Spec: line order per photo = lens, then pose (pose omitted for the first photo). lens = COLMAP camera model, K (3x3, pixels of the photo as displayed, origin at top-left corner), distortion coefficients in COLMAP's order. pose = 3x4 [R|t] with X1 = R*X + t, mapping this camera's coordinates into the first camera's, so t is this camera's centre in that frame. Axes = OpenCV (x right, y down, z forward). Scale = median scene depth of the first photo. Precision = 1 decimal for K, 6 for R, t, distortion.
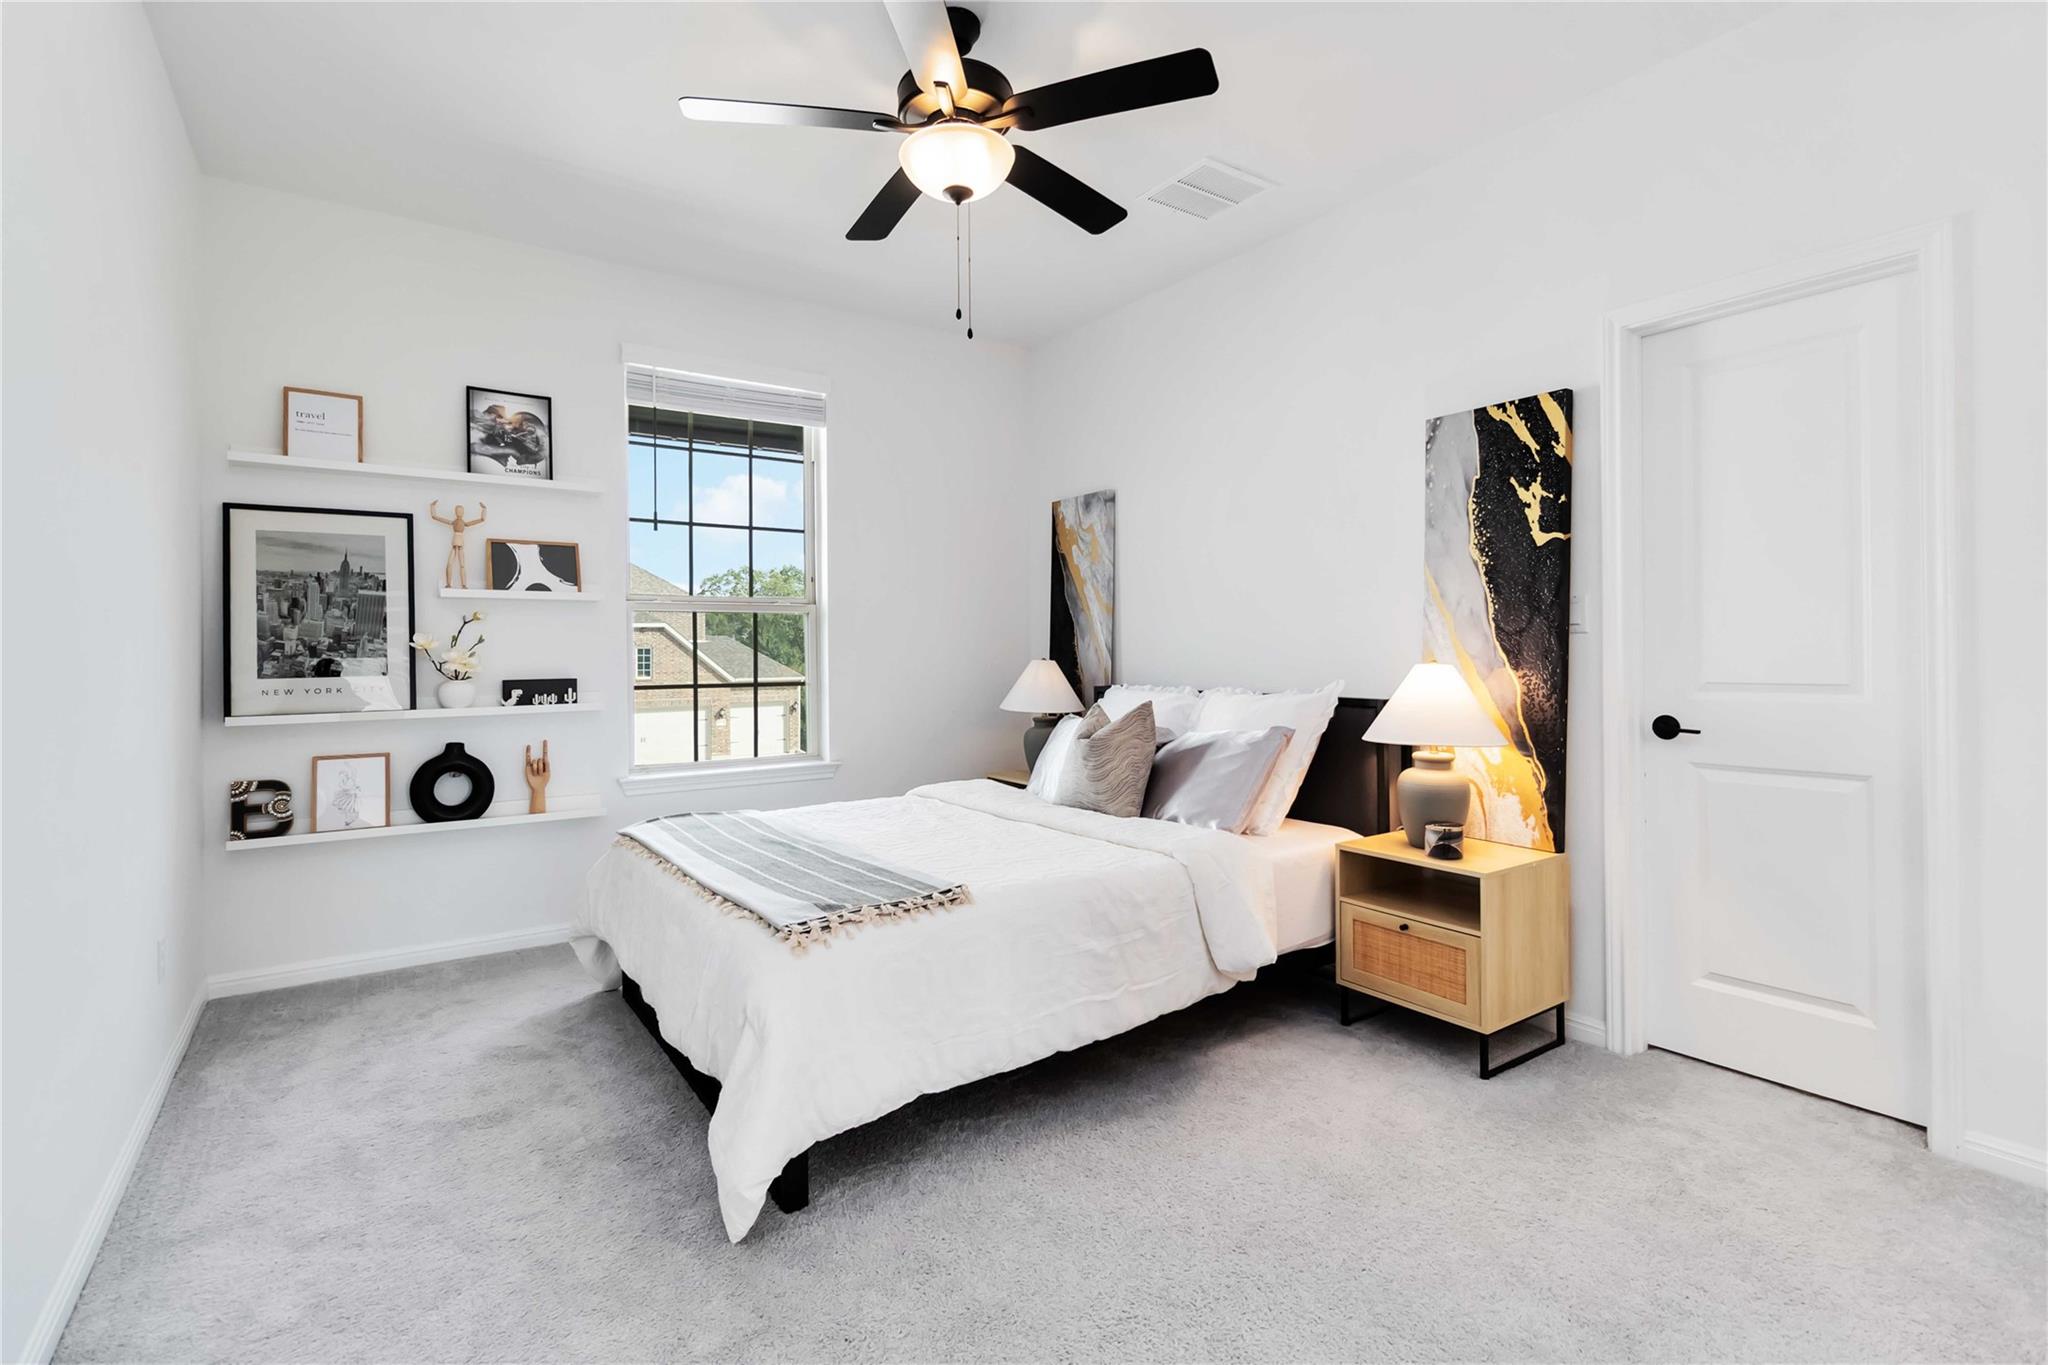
lens RADIAL K [[977.2, 0, 1024.9], [0, 977.2, 661.2], [0, 0, 1]] dist [-0.001012, 0.001095]
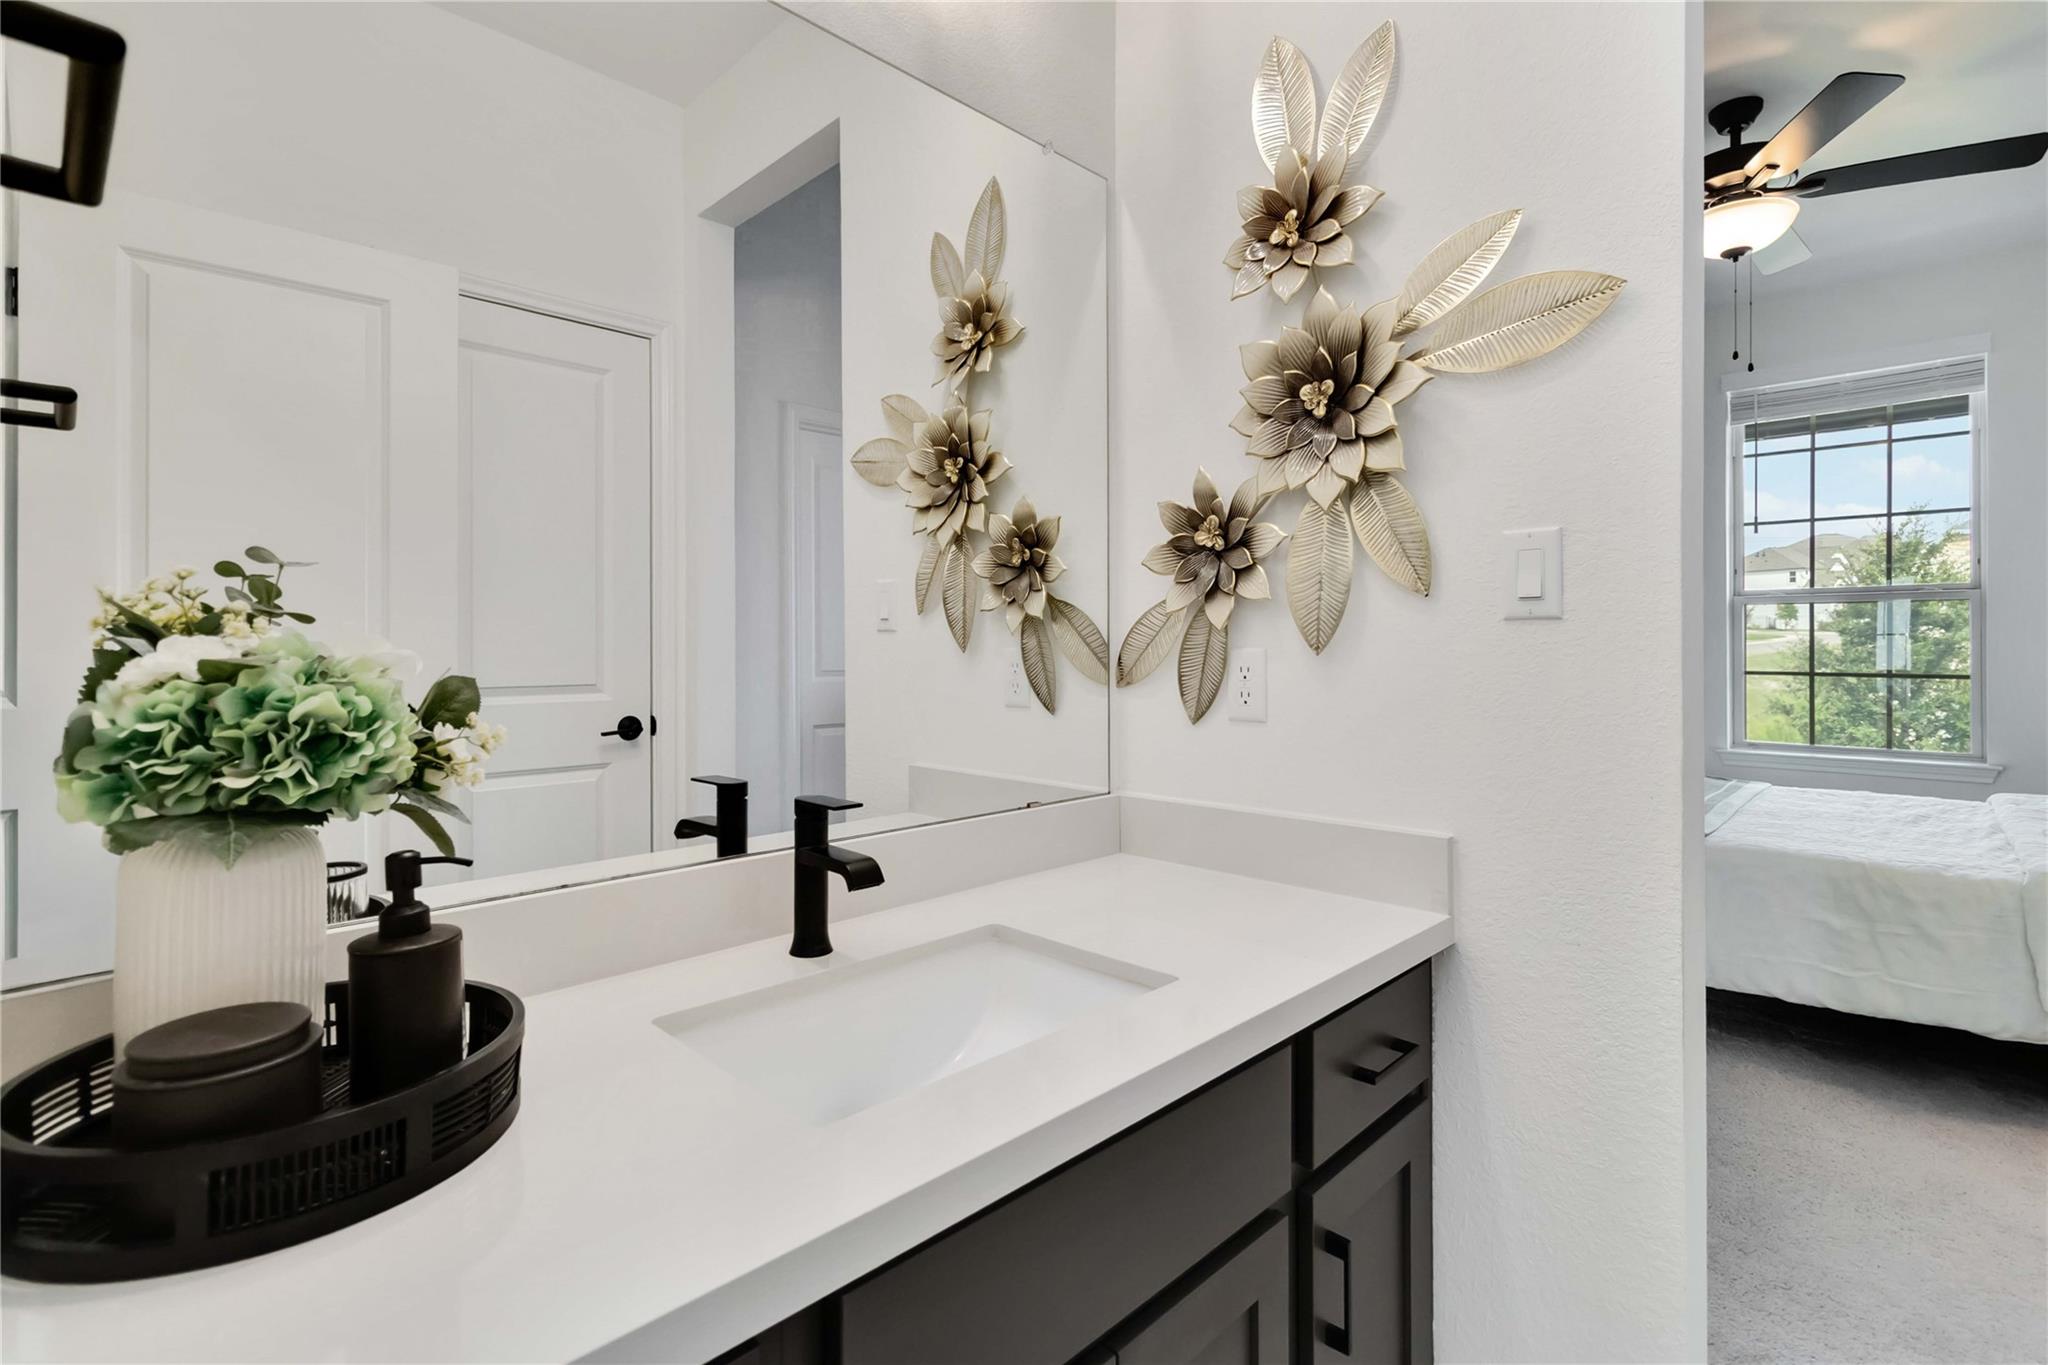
lens RADIAL K [[977.2, 0, 1020.8], [0, 977.2, 664.7], [0, 0, 1]] dist [-0.001012, 0.001095]
pose [[0.190108, 0.027112, -0.981389, 0.888807], [-0.008630, 0.999626, 0.025944, -0.006037], [0.981725, 0.003537, 0.190271, -0.063945]]
